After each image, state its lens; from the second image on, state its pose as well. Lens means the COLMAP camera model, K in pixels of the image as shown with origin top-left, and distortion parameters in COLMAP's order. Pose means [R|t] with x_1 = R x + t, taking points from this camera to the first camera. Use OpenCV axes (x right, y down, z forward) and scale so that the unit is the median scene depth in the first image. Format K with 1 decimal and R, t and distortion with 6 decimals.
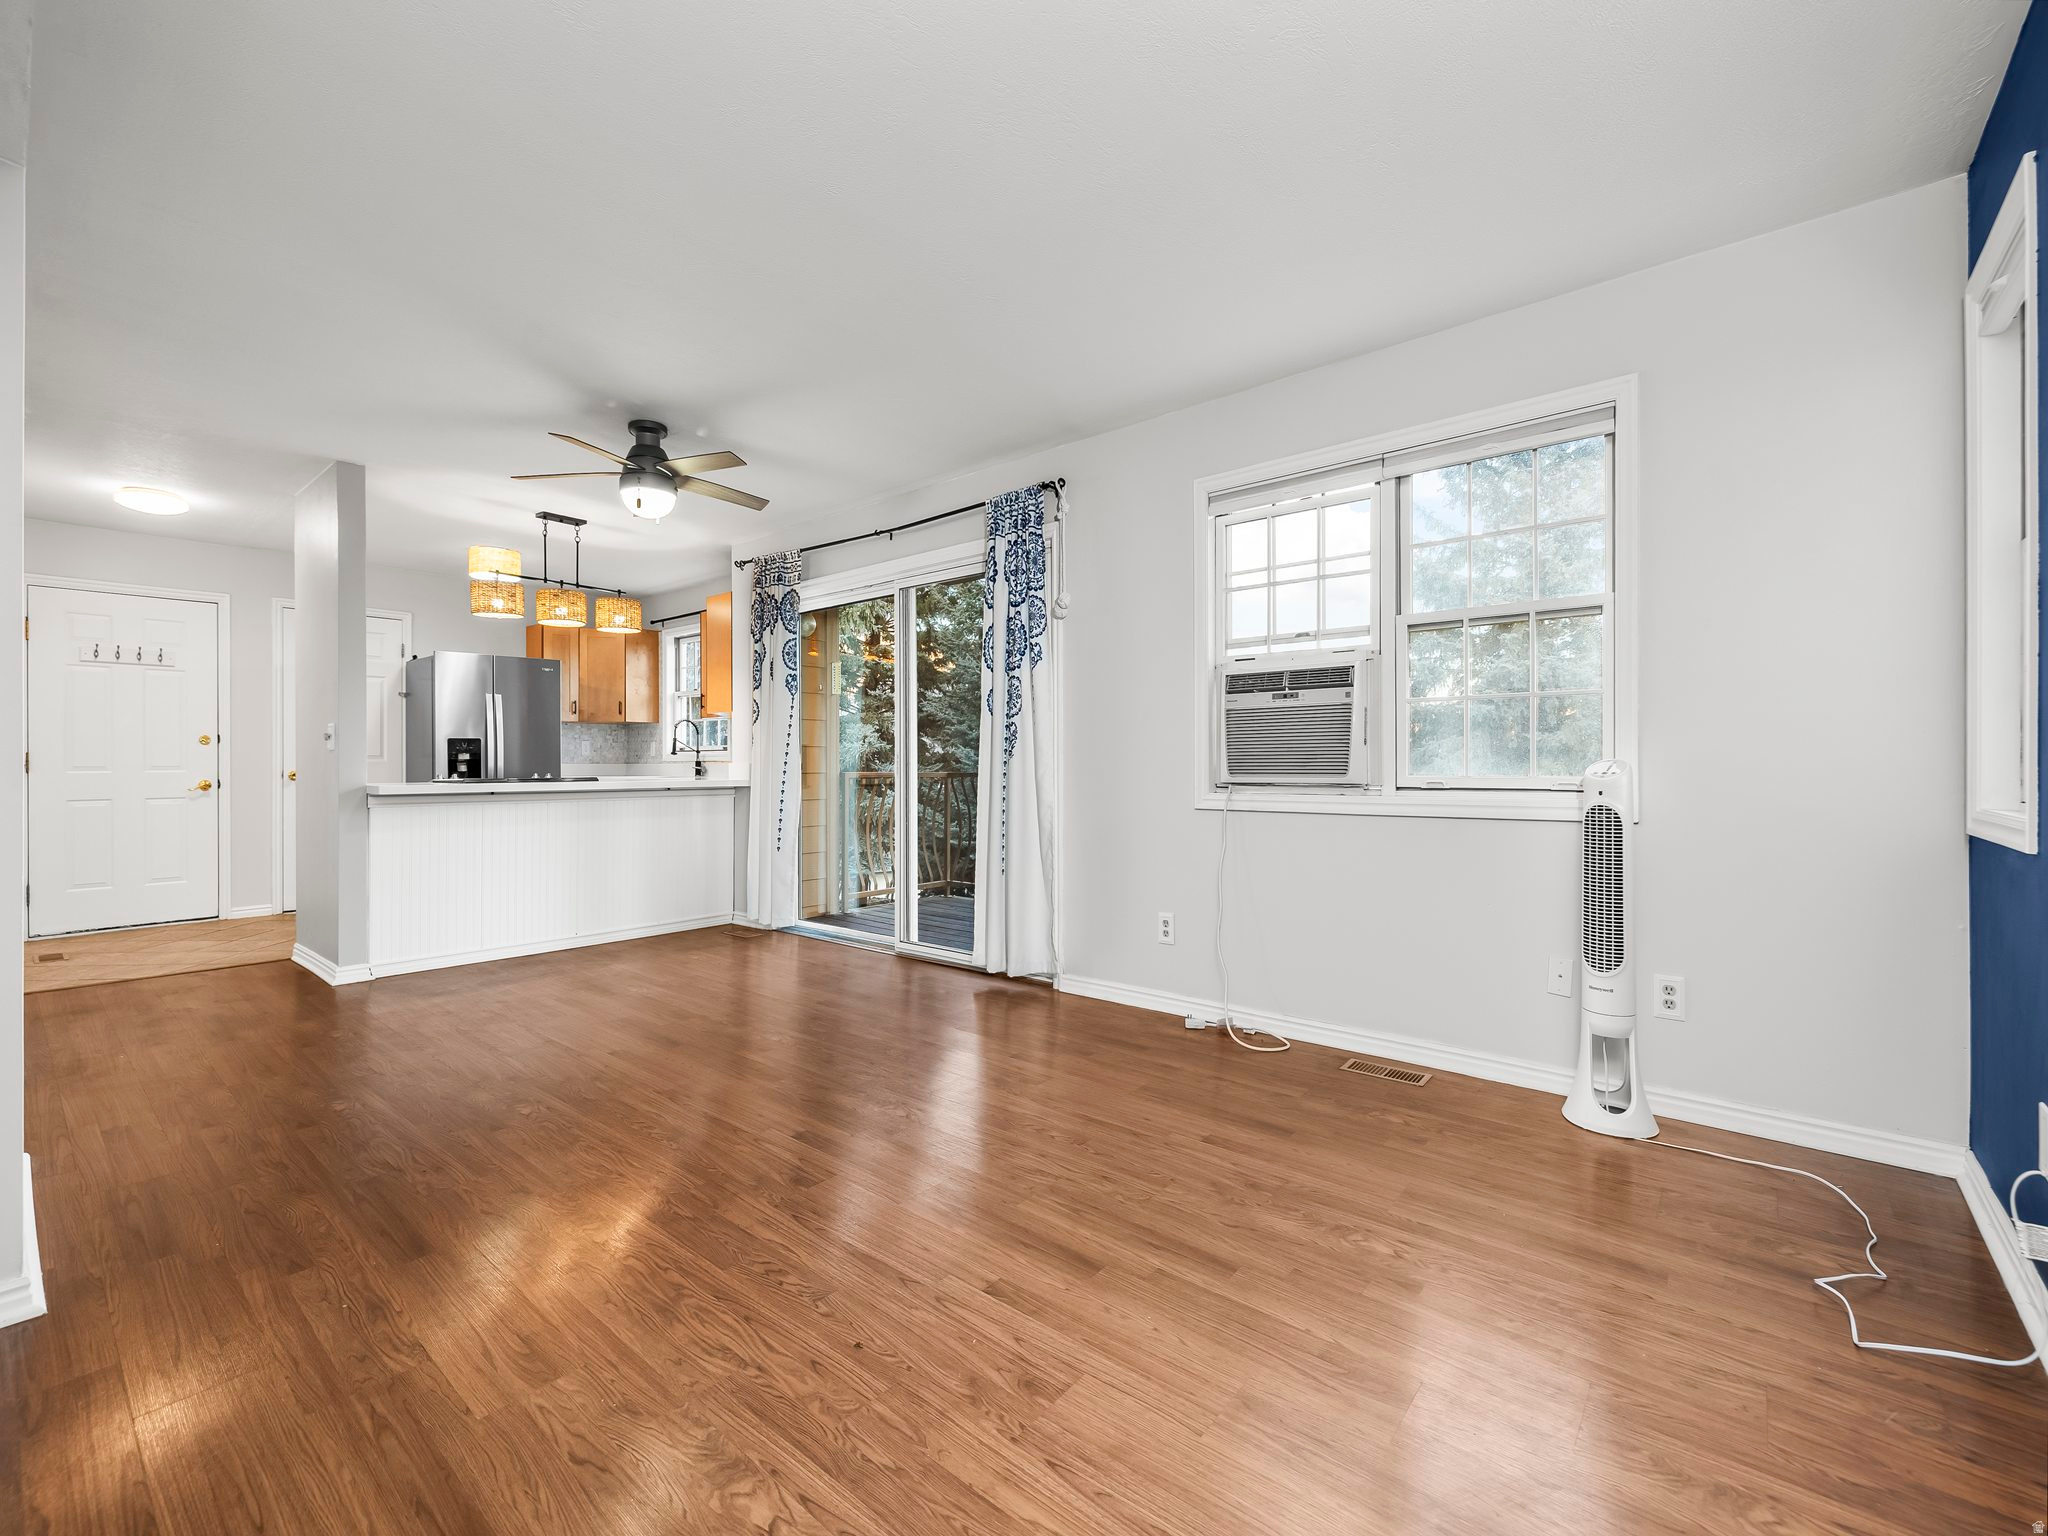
lens RADIAL K [[871.2, 0, 1011.5], [0, 871.2, 770.5], [0, 0, 1]] dist [-0.001512, 0.000105]
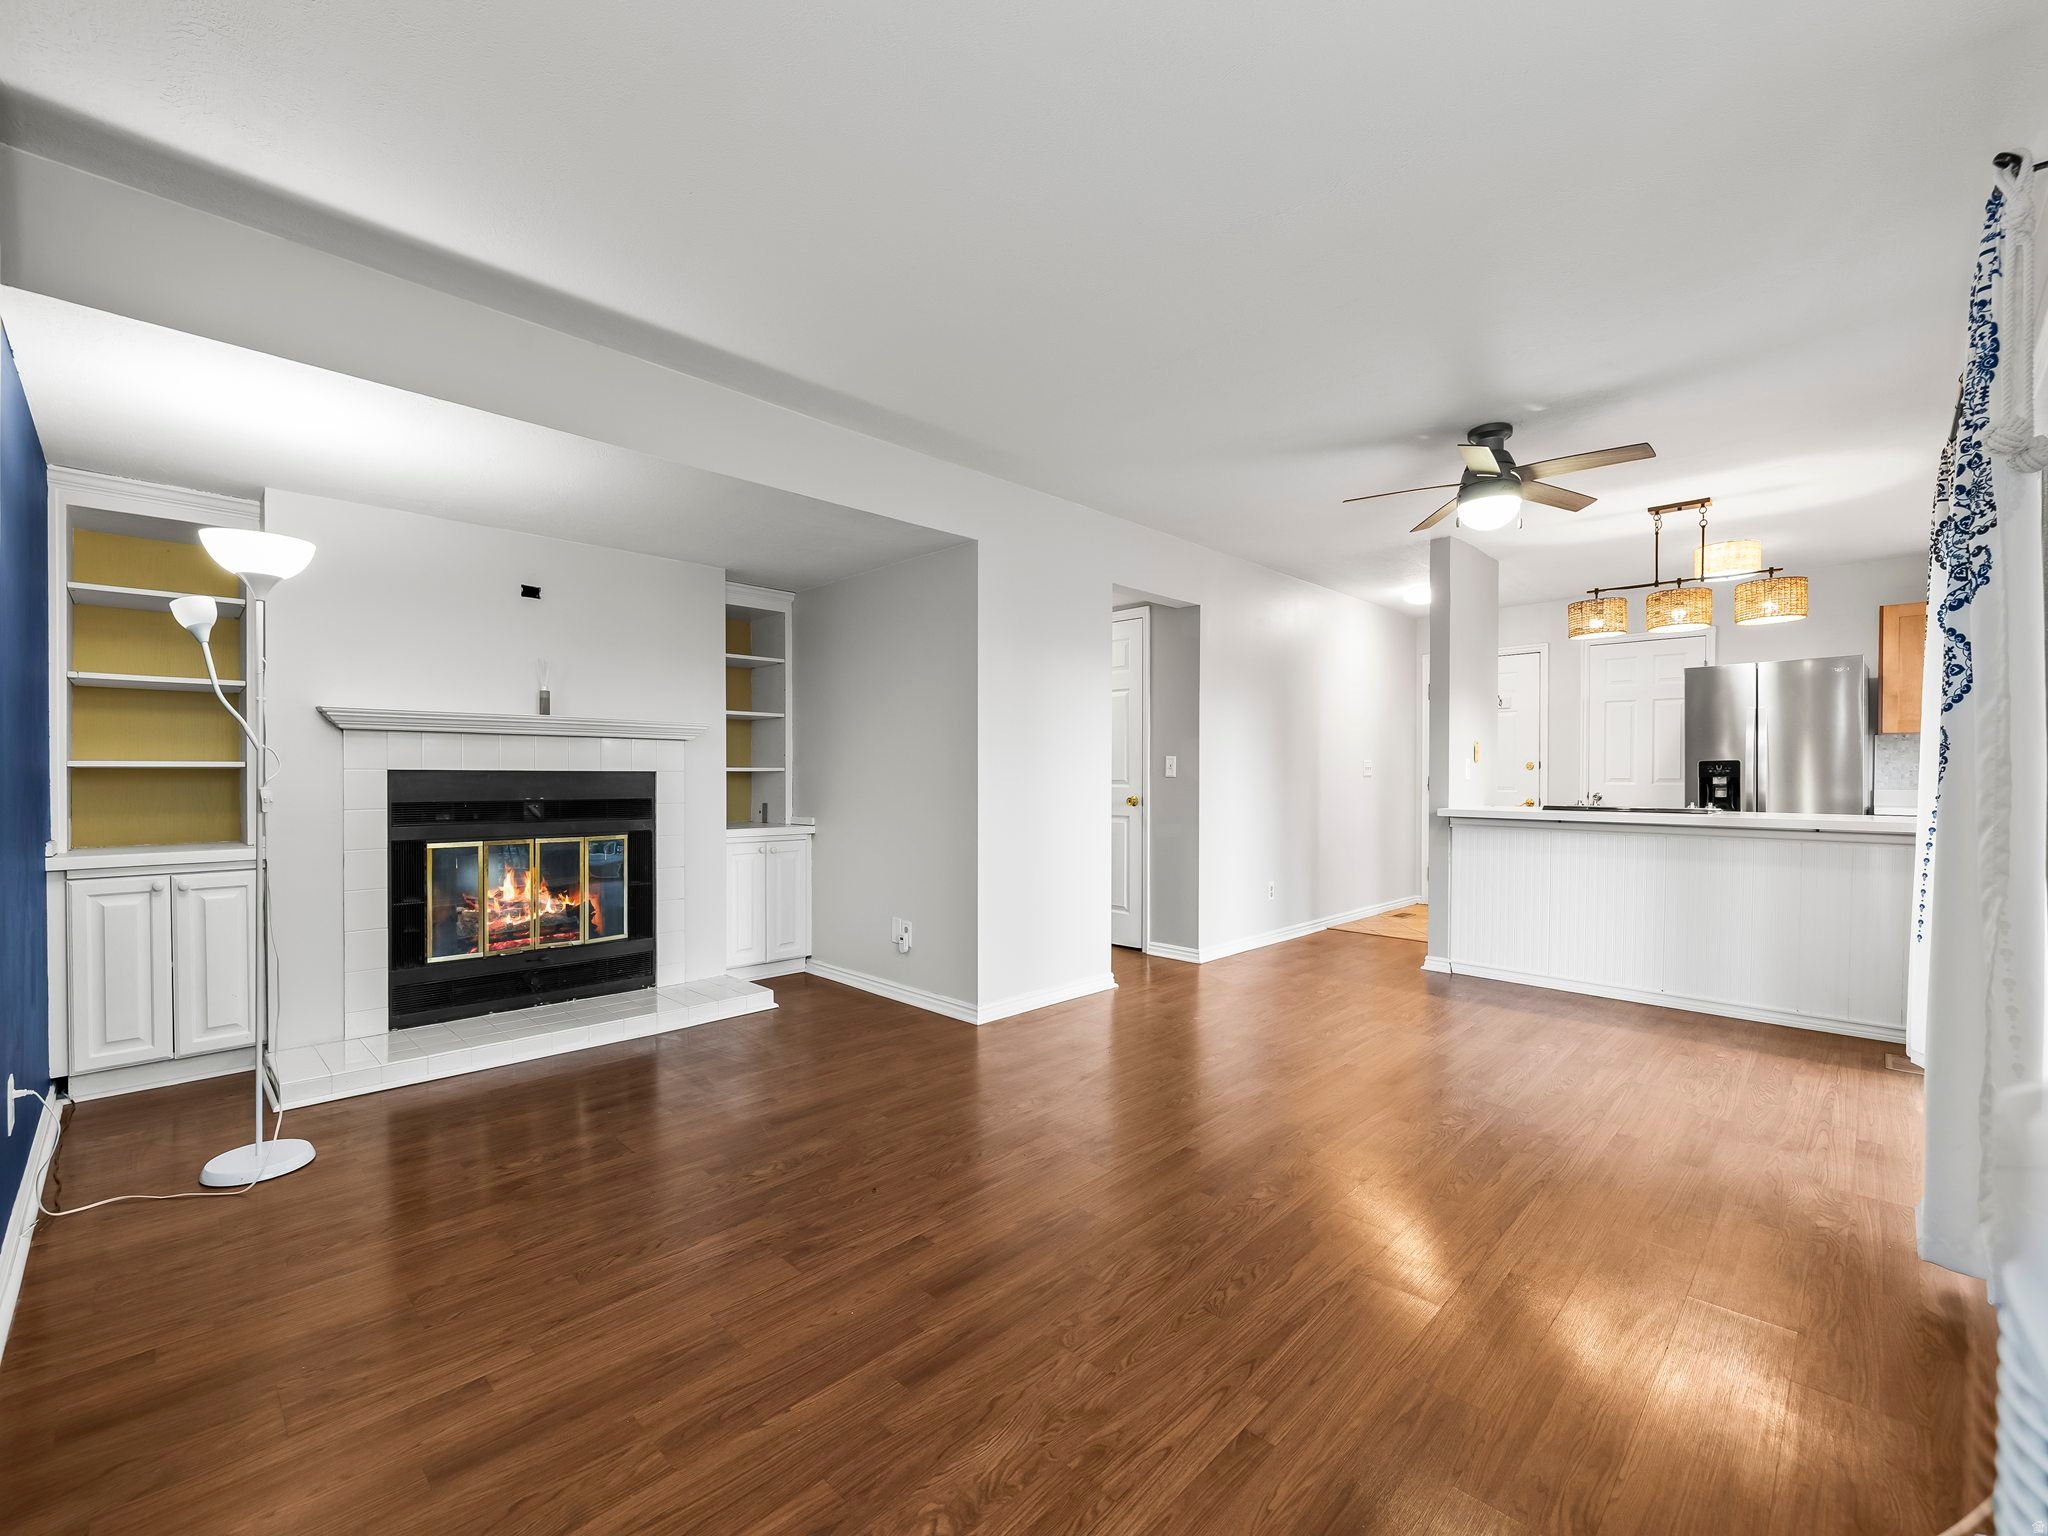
lens RADIAL K [[877.5, 0, 1007.0], [0, 877.5, 789.5], [0, 0, 1]] dist [-0.001521, -0.000125]
pose [[-0.089264, 0.017338, -0.995857, 0.402376], [-0.010720, 0.999774, 0.018367, -0.019349], [0.995950, 0.012315, -0.089058, 0.418072]]
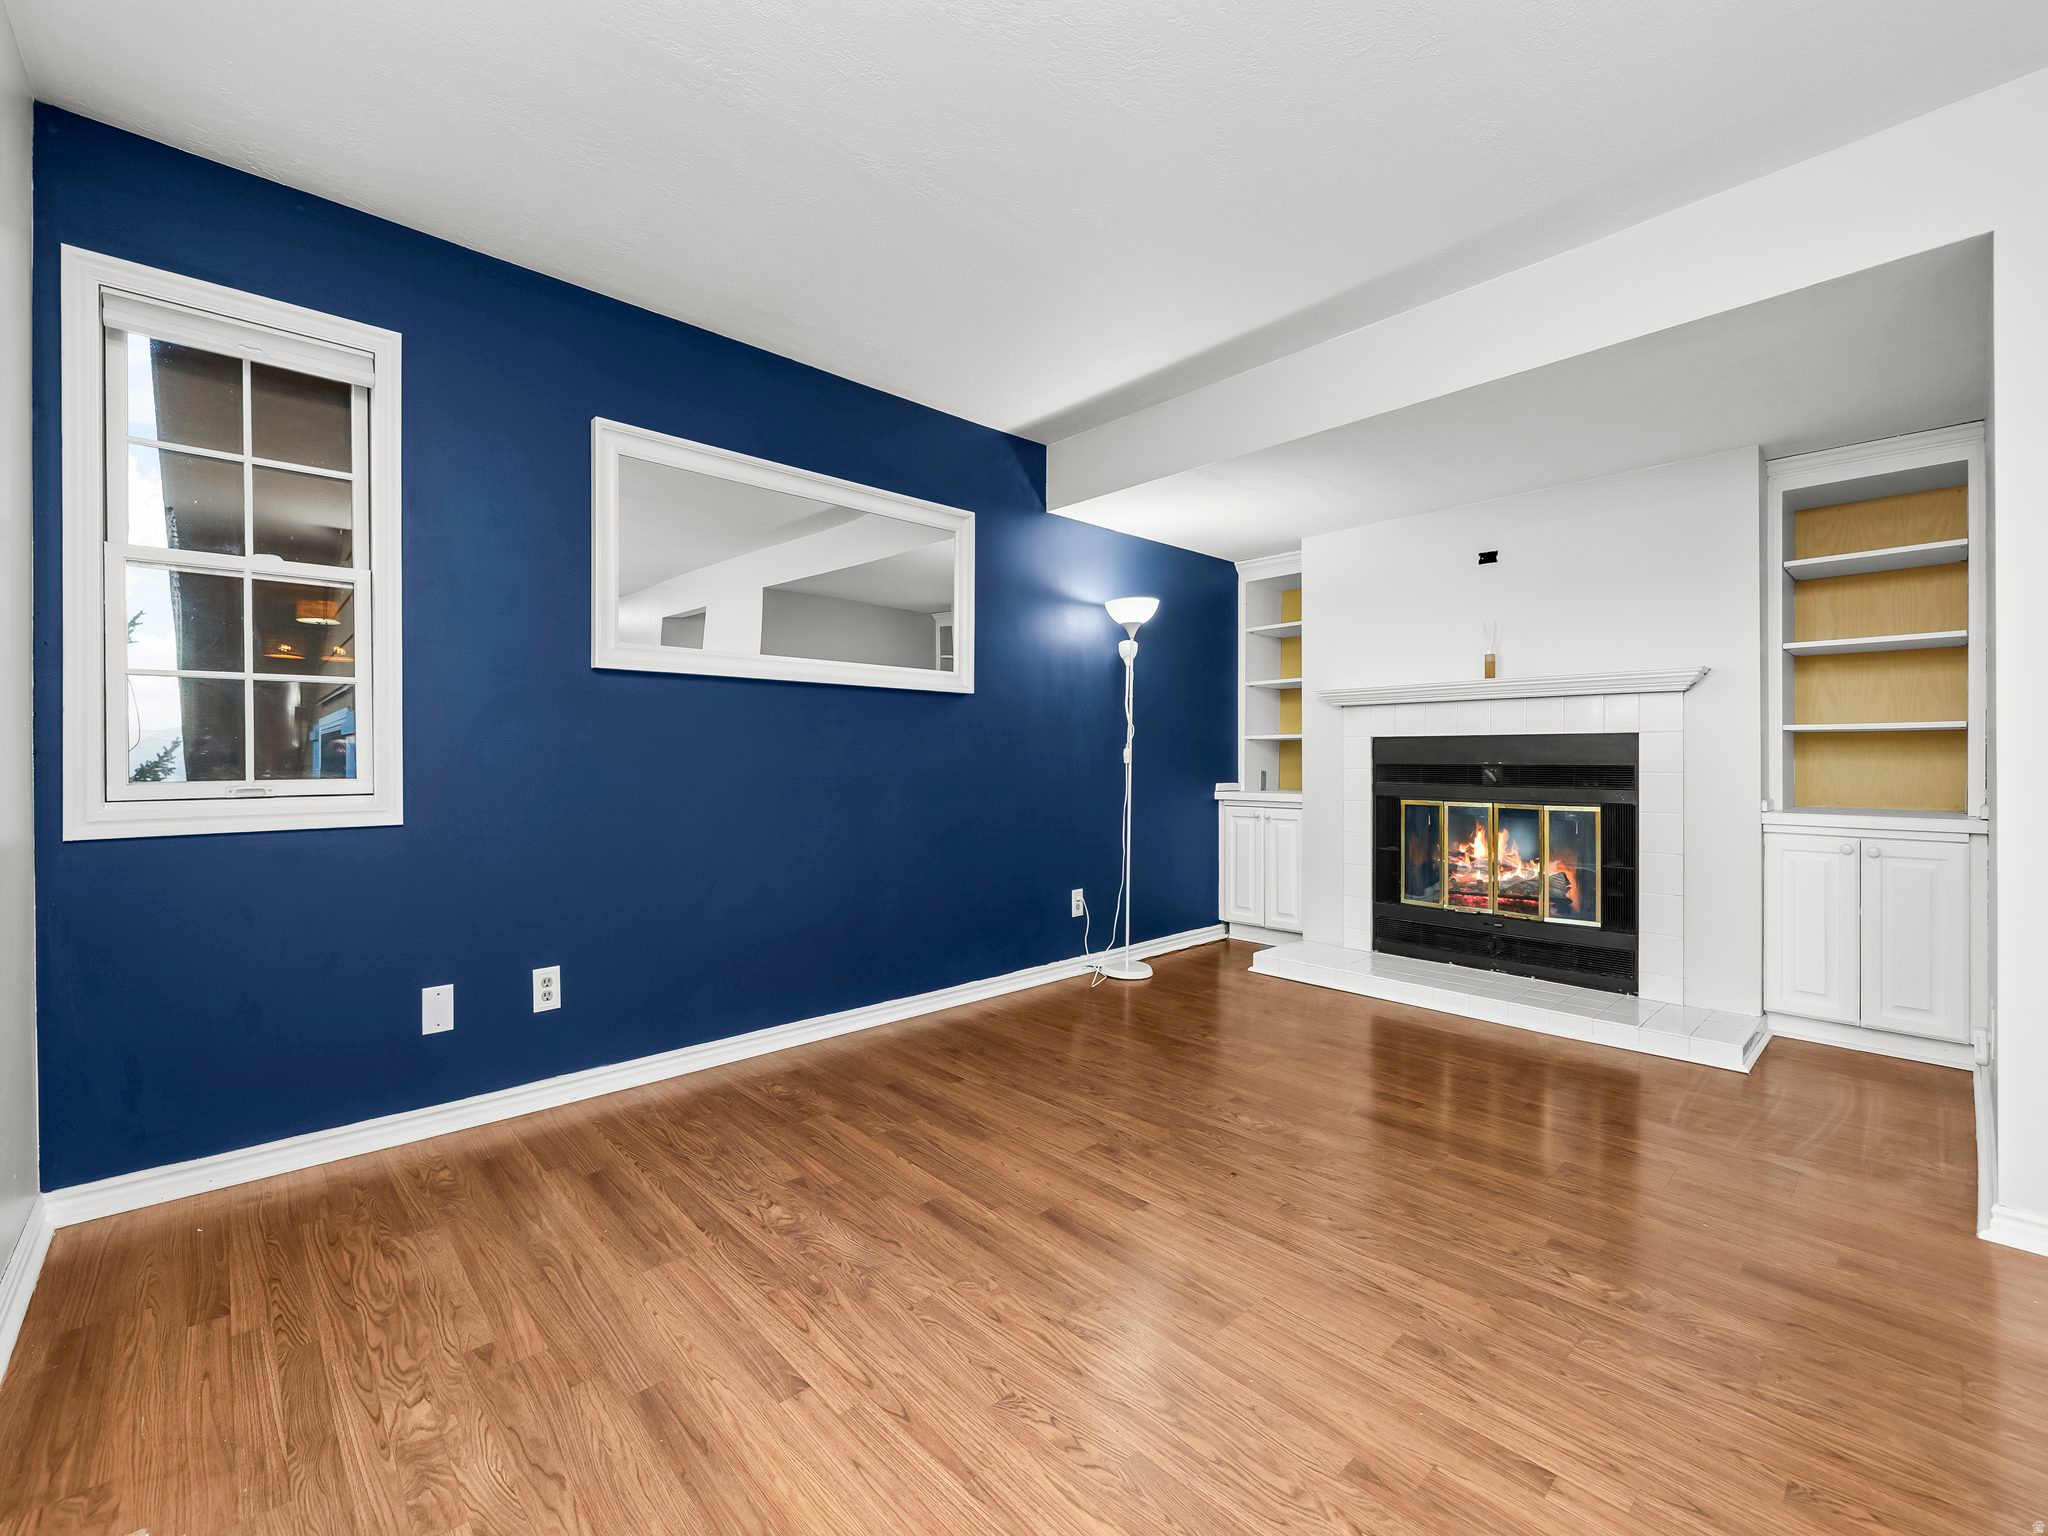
lens RADIAL K [[859.9, 0, 997.6], [0, 859.9, 767.5], [0, 0, 1]] dist [-0.001388, -0.000039]
pose [[-0.990224, 0.002150, 0.139466, 0.001986], [0.005190, 0.999757, 0.021435, -0.007292], [-0.139386, 0.021949, -0.989995, 0.741207]]
